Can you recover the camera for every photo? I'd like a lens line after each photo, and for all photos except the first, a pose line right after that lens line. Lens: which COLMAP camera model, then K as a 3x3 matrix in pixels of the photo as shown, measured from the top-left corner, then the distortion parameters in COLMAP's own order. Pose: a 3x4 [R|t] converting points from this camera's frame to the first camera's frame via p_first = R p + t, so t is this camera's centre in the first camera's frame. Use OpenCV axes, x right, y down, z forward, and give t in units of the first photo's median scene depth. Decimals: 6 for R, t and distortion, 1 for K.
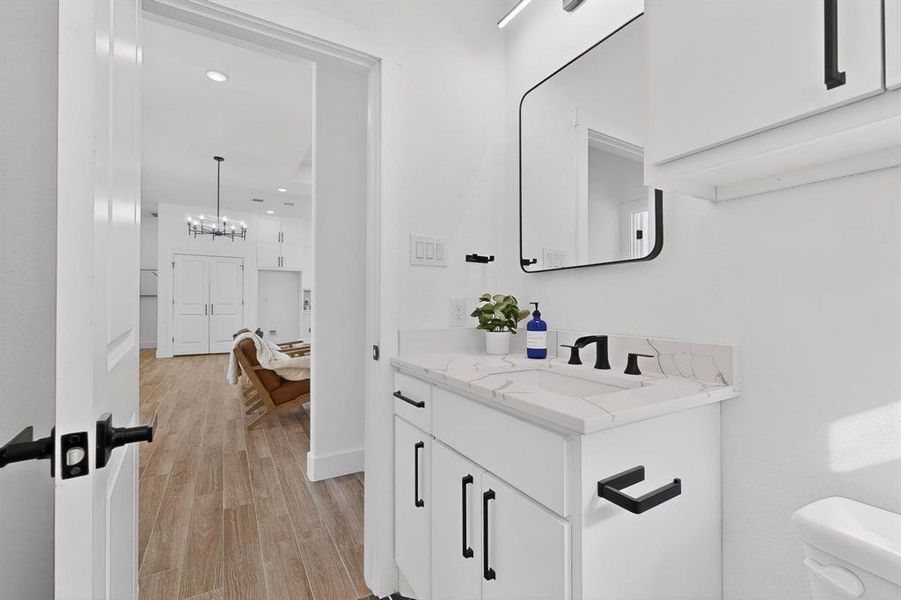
lens RADIAL K [[391.1, 0, 453.8], [0, 391.1, 300.0], [0, 0, 1]] dist [0.002293, -0.000456]
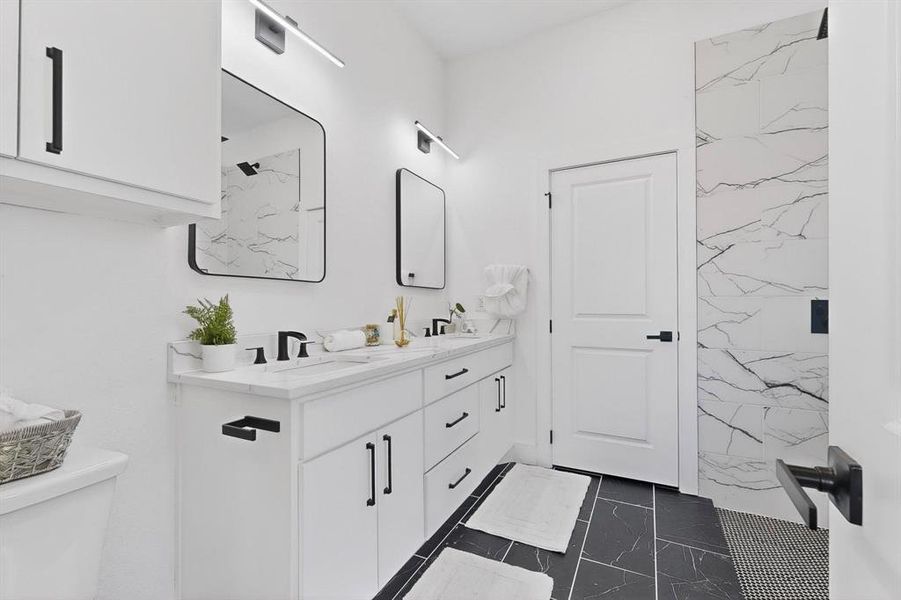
lens RADIAL K [[393.8, 0, 452.6], [0, 393.8, 301.4], [0, 0, 1]] dist [0.000573, 0.000289]
pose [[-0.536976, 0.007141, 0.843567, -1.039458], [-0.003871, 0.999933, -0.010929, -0.002544], [-0.843589, -0.009134, -0.536912, 1.276968]]
